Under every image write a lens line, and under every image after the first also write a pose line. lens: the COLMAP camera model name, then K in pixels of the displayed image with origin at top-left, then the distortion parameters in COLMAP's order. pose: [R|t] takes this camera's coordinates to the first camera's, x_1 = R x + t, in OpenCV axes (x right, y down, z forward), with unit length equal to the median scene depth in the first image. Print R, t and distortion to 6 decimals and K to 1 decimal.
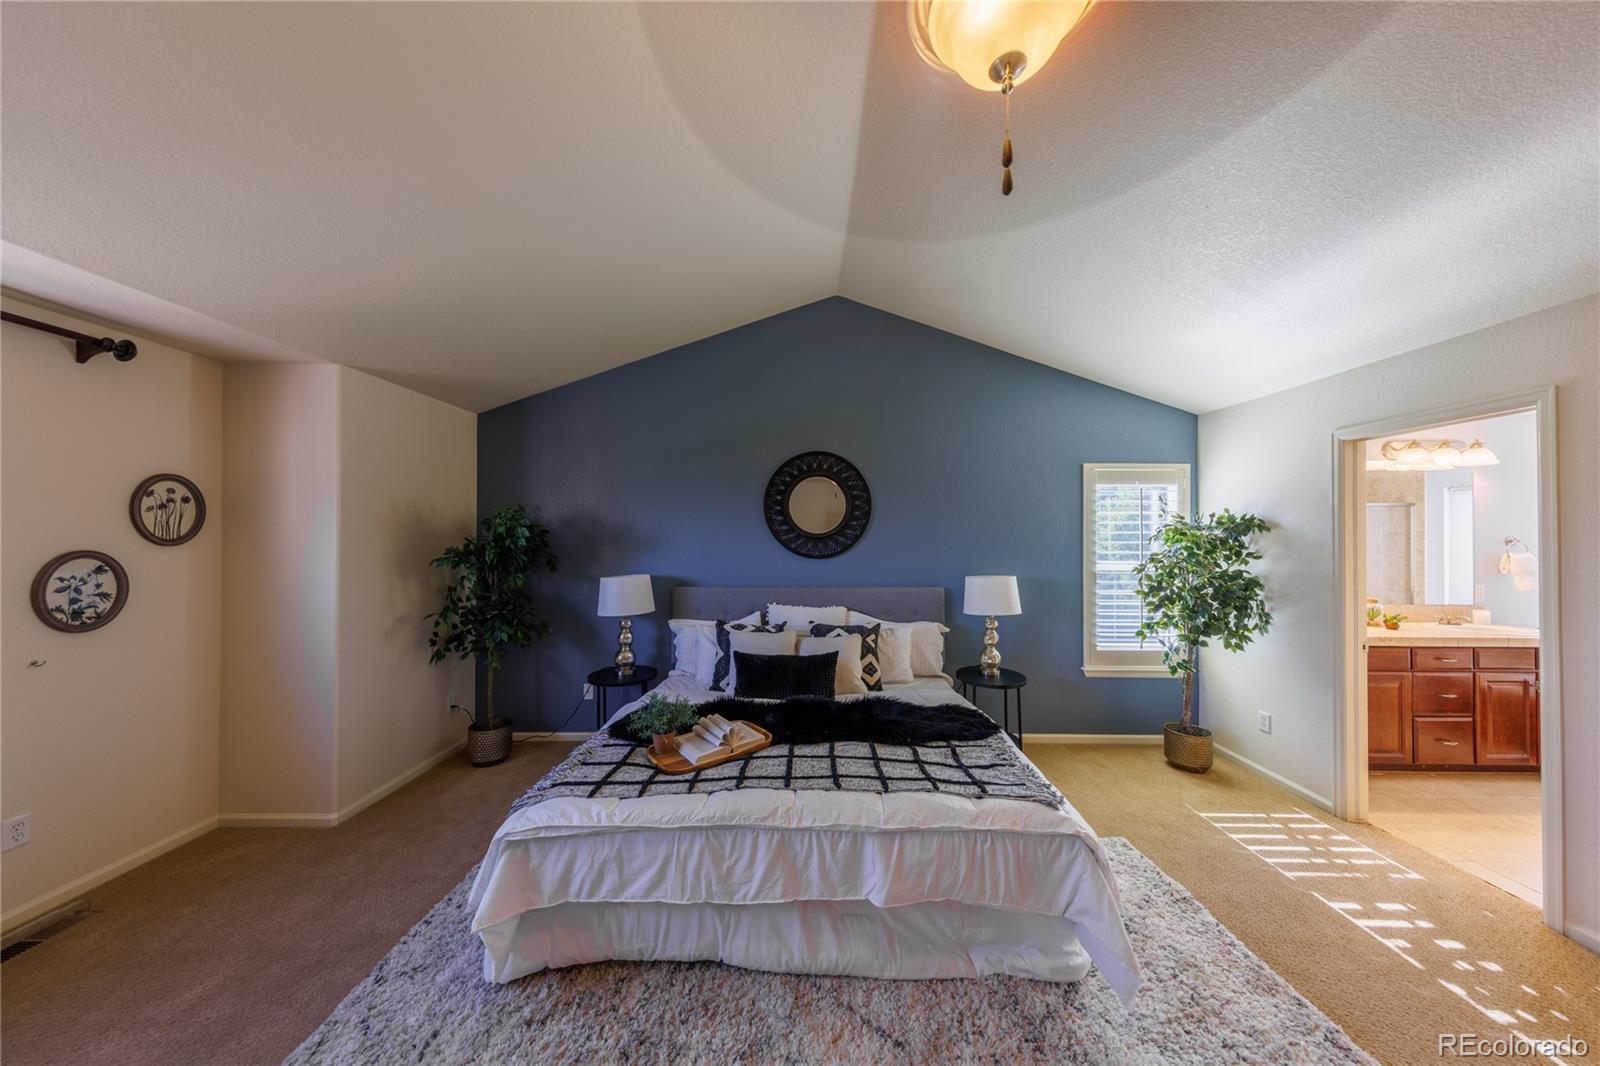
lens RADIAL K [[500.2, 0, 807.6], [0, 500.2, 534.4], [0, 0, 1]] dist [0.004486, 0.000391]
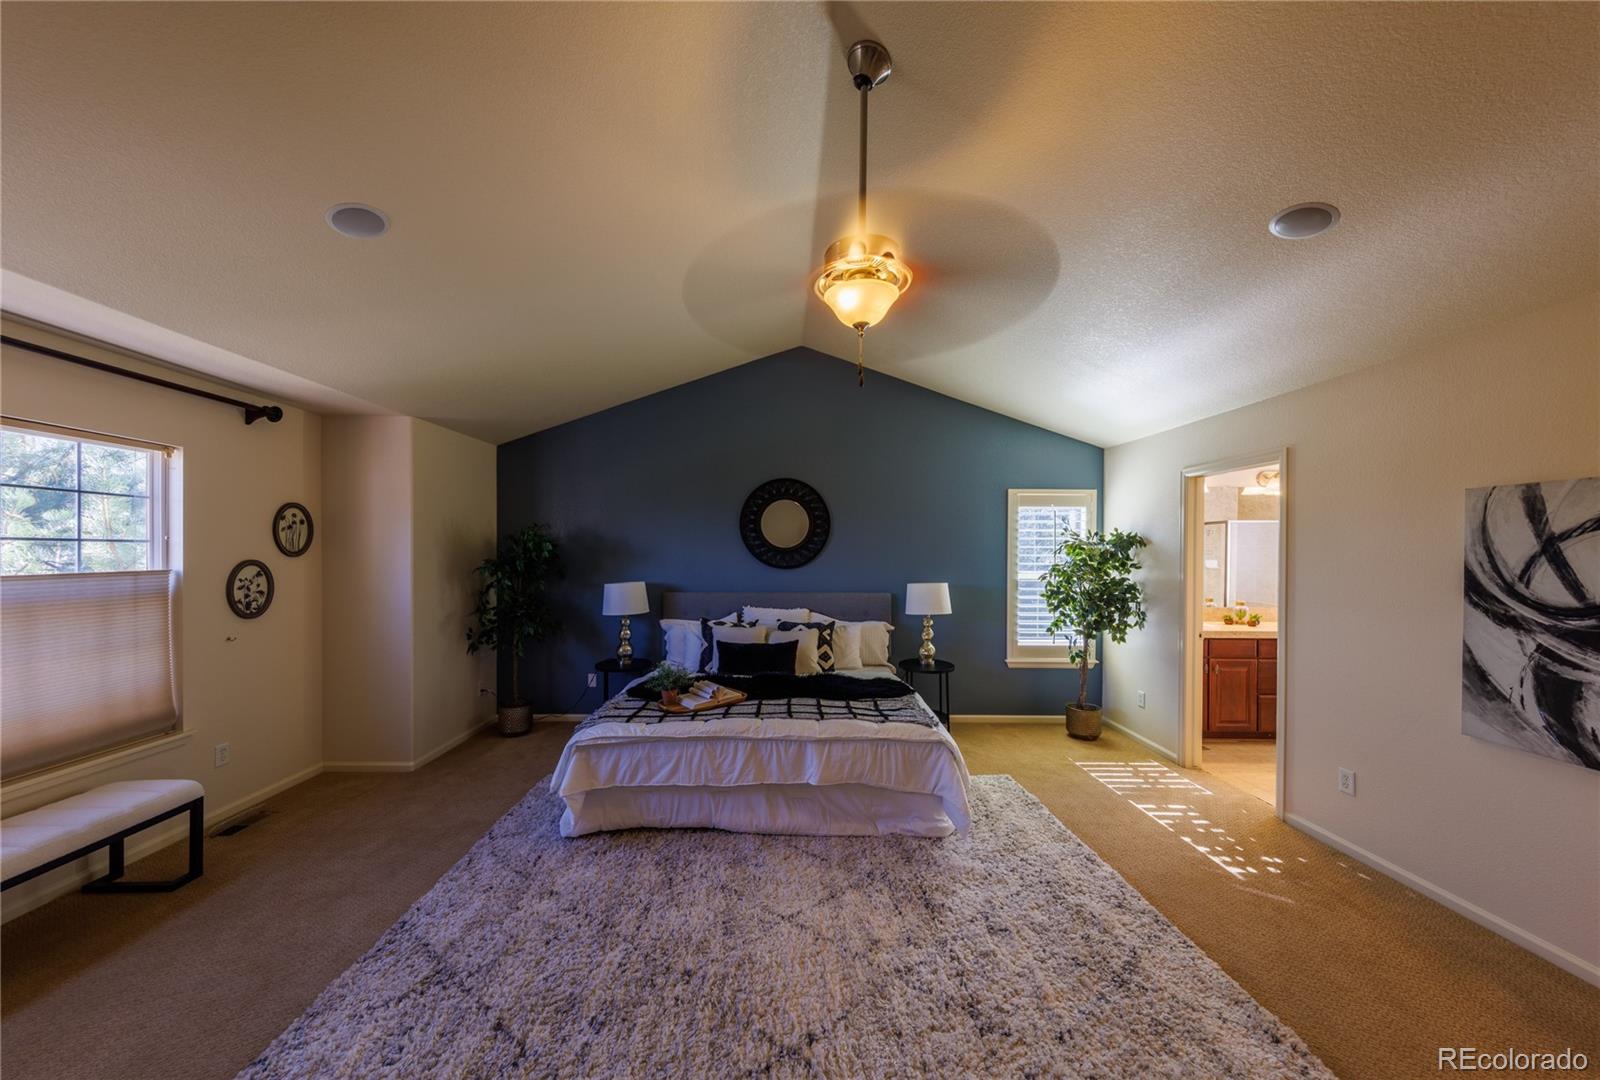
lens RADIAL K [[549.8, 0, 795.1], [0, 549.8, 555.8], [0, 0, 1]] dist [0.000406, -0.000114]
pose [[0.999851, 0.001095, 0.017244, 0.027351], [-0.001374, 0.999869, 0.016154, -0.004518], [-0.017224, -0.016175, 0.999721, -0.395491]]
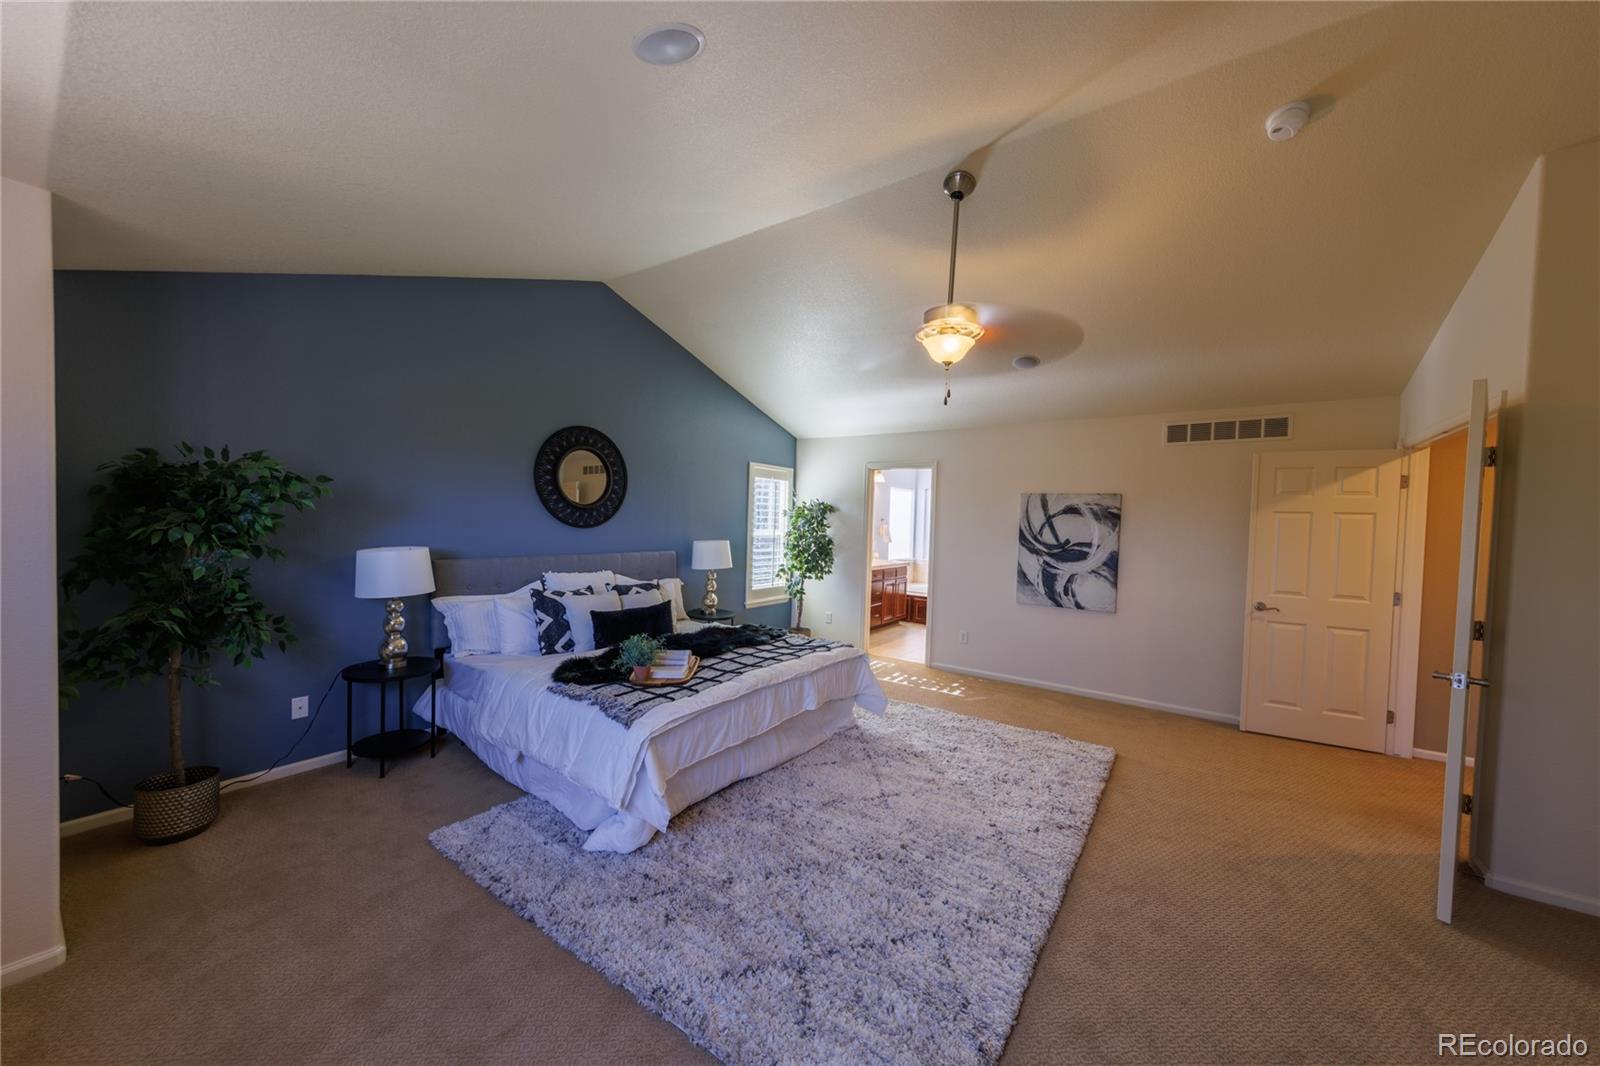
lens RADIAL K [[556.1, 0, 808.6], [0, 556.1, 532.2], [0, 0, 1]] dist [-0.002153, -0.000089]
pose [[0.574062, -0.006175, 0.818789, -0.873154], [-0.036625, 0.998777, 0.033211, 0.001632], [-0.817992, -0.049054, 0.573134, -0.086745]]
